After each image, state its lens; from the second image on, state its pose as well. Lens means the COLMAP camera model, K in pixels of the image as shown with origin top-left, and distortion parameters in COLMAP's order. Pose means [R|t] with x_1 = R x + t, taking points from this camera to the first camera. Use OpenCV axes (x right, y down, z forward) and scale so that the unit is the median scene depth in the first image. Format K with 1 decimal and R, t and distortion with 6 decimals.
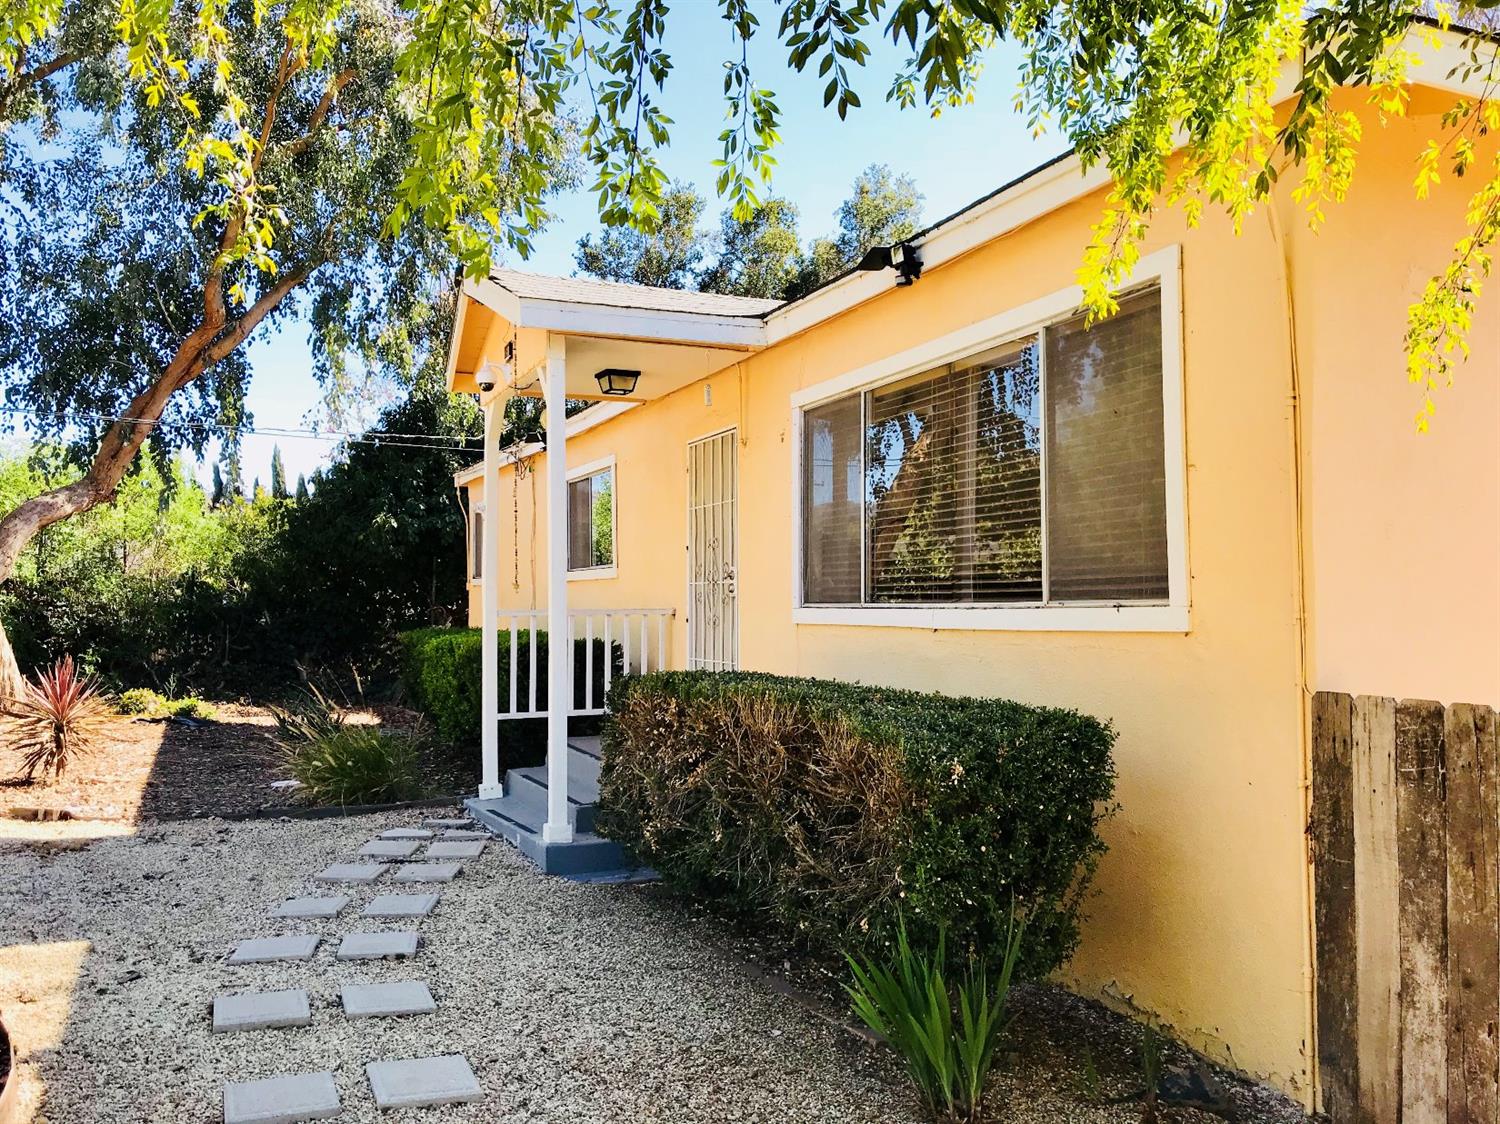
lens RADIAL K [[1225.5, 0, 754.4], [0, 1225.5, 554.9], [0, 0, 1]] dist [0.046635, -0.056359]
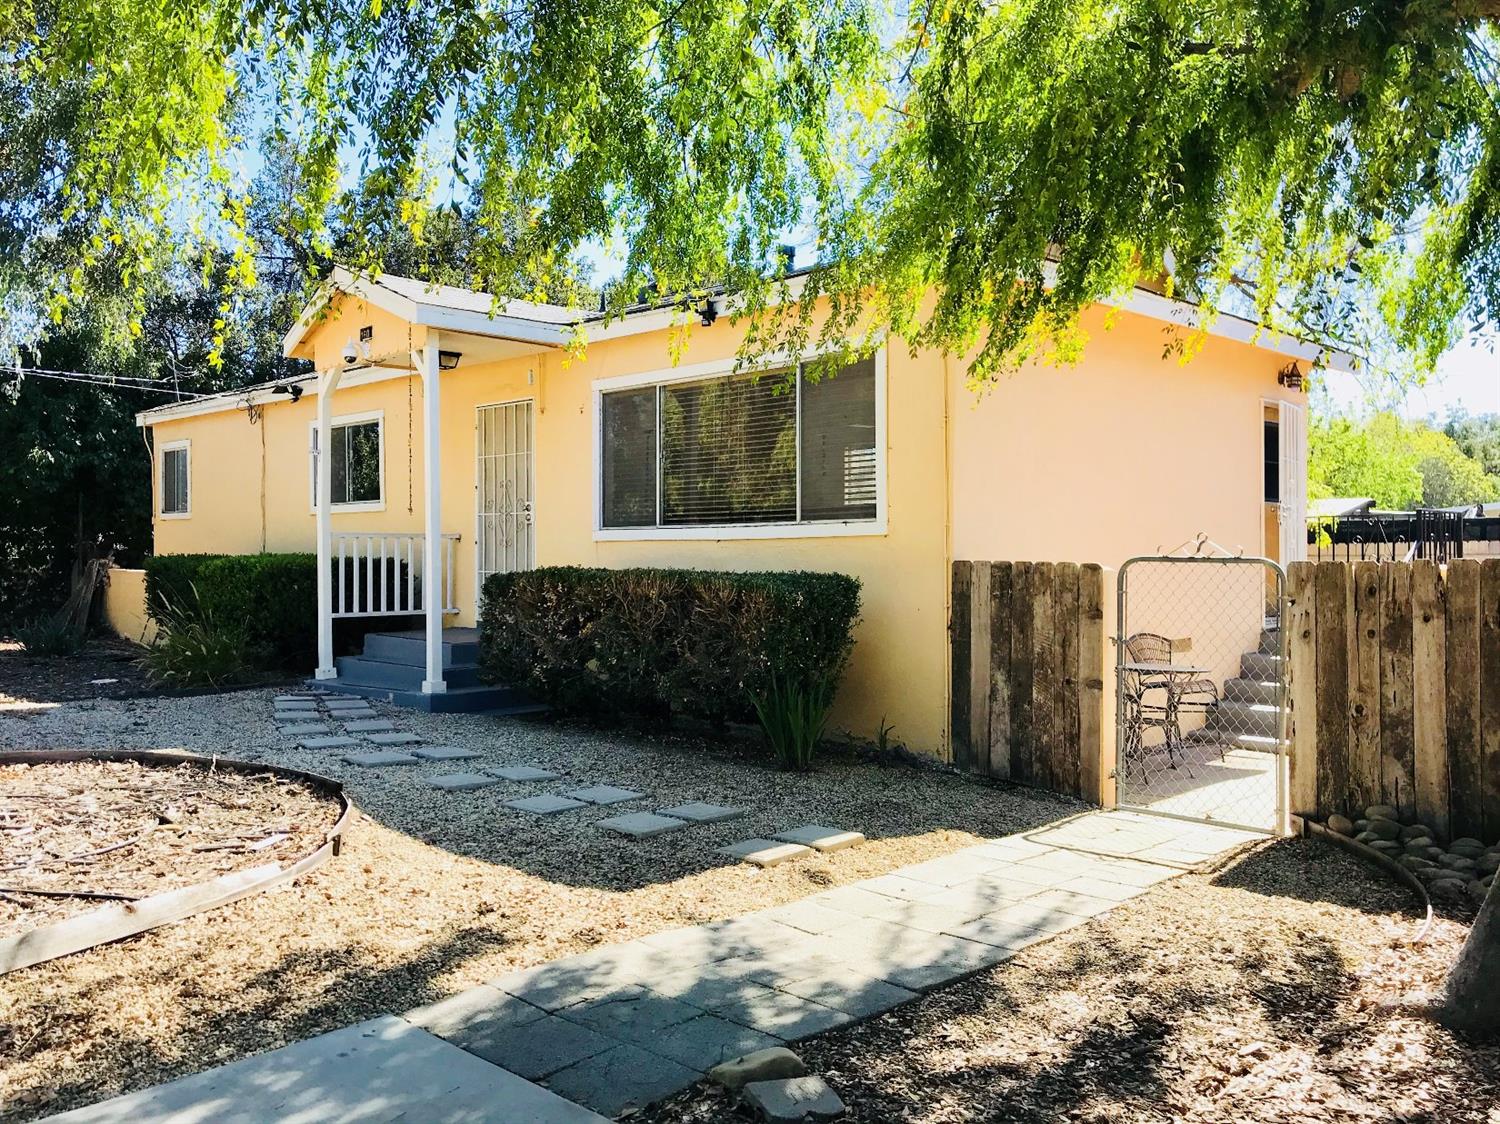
lens RADIAL K [[1225.5, 0, 753.7], [0, 1225.5, 557.2], [0, 0, 1]] dist [0.046635, -0.056359]
pose [[0.930220, 0.005545, 0.366961, -0.616462], [-0.019860, 0.999181, 0.035246, 0.039552], [-0.366465, -0.040075, 0.929568, -0.791565]]
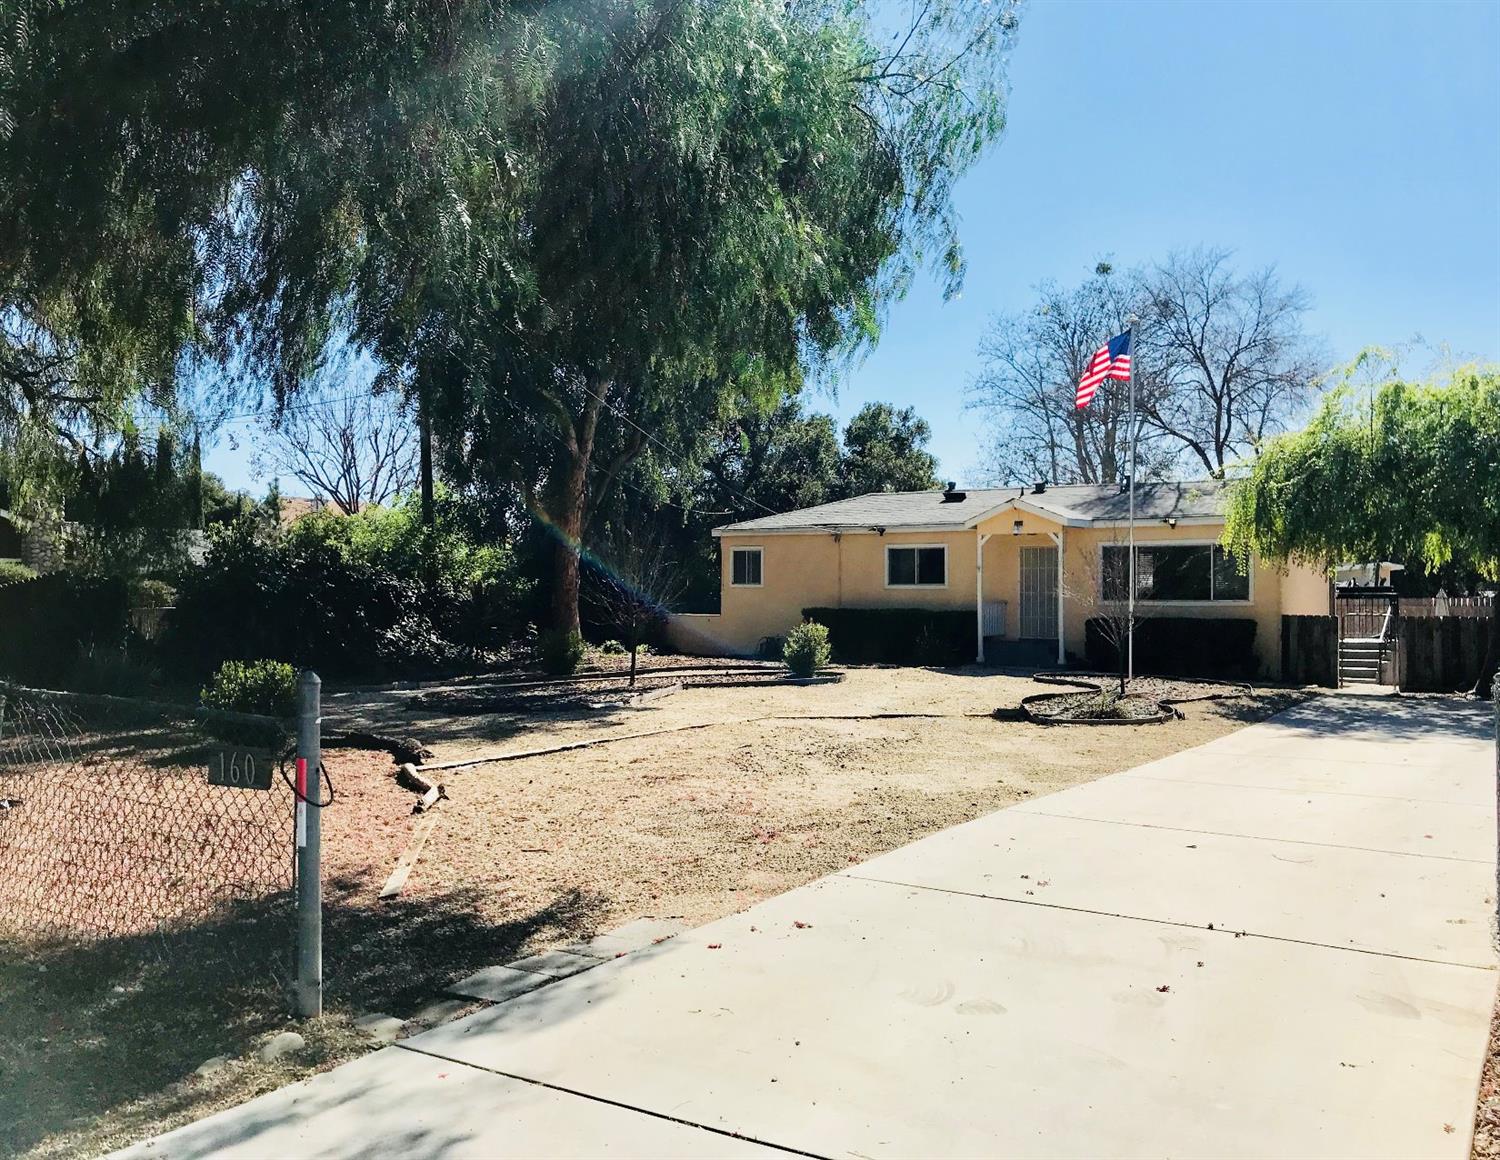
lens RADIAL K [[1247.3, 0, 748.8], [0, 1247.3, 581.6], [0, 0, 1]] dist [-0.004739, -0.009747]
pose [[0.855991, 0.010926, 0.516875, -5.317511], [-0.026717, 0.999376, 0.023122, -0.137164], [-0.516300, -0.033601, 0.855748, -3.133933]]
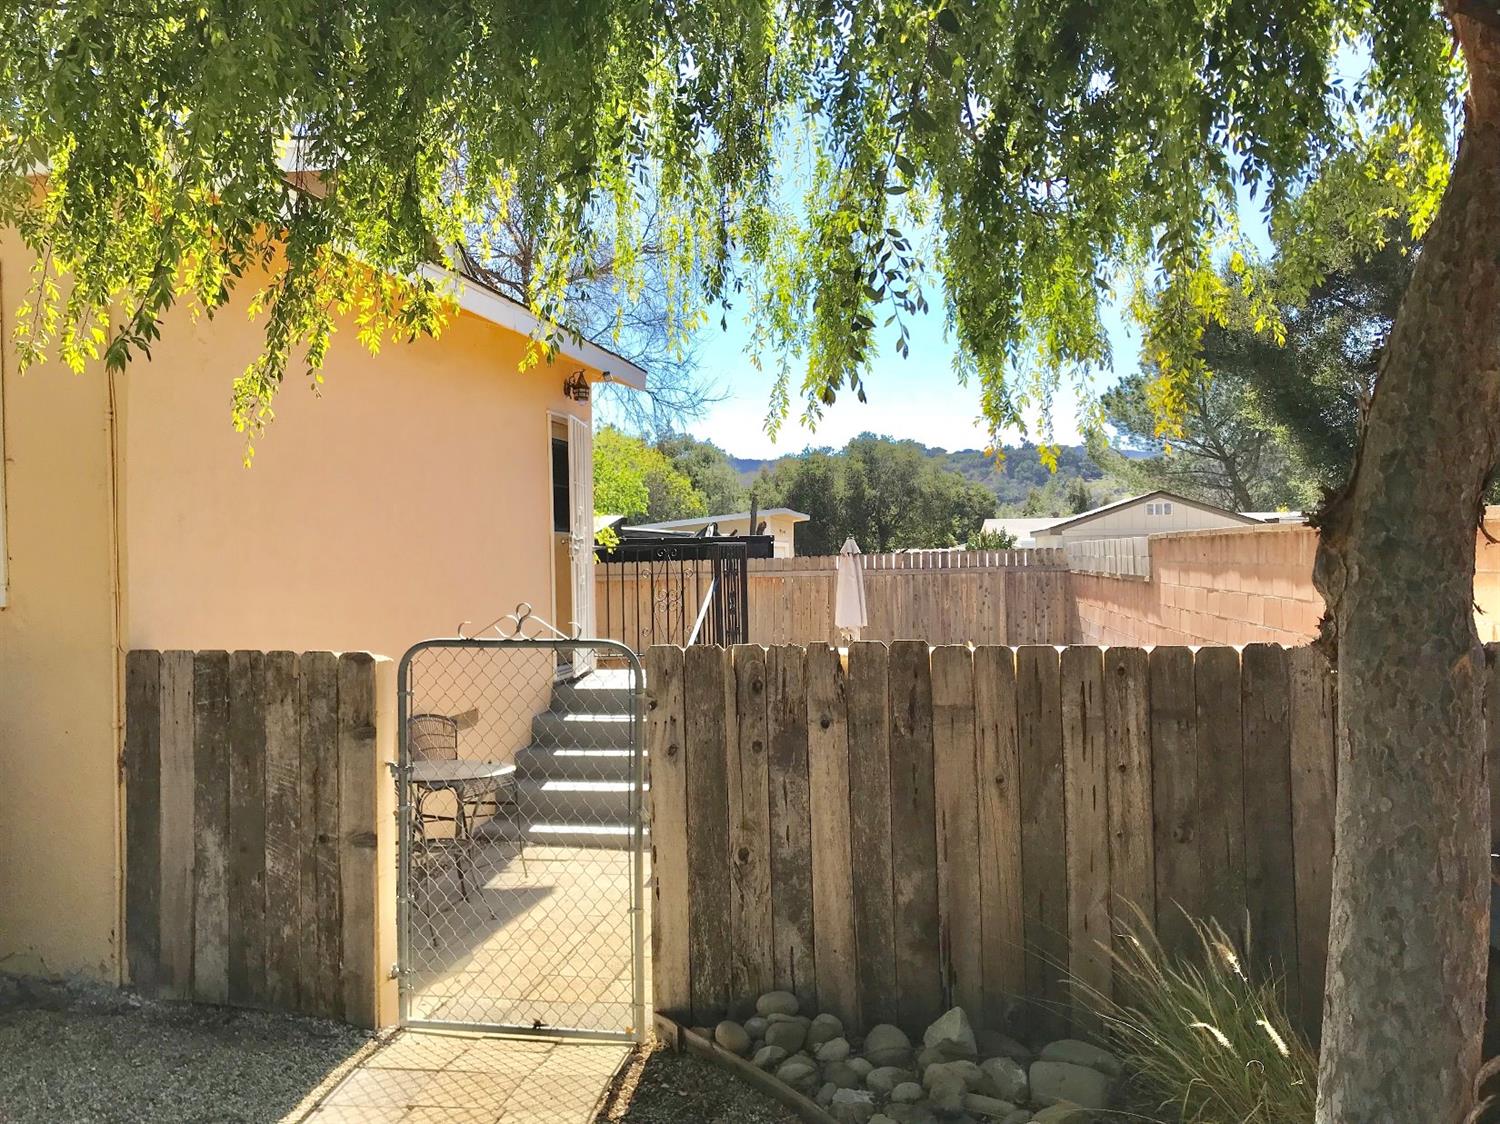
lens RADIAL K [[1225.5, 0, 735.6], [0, 1225.5, 538.0], [0, 0, 1]] dist [0.046635, -0.056359]
pose [[0.576564, 0.005194, 0.817036, -0.221100], [-0.016125, 0.999857, 0.005023, -0.020270], [-0.816893, -0.016071, 0.576565, -0.231555]]
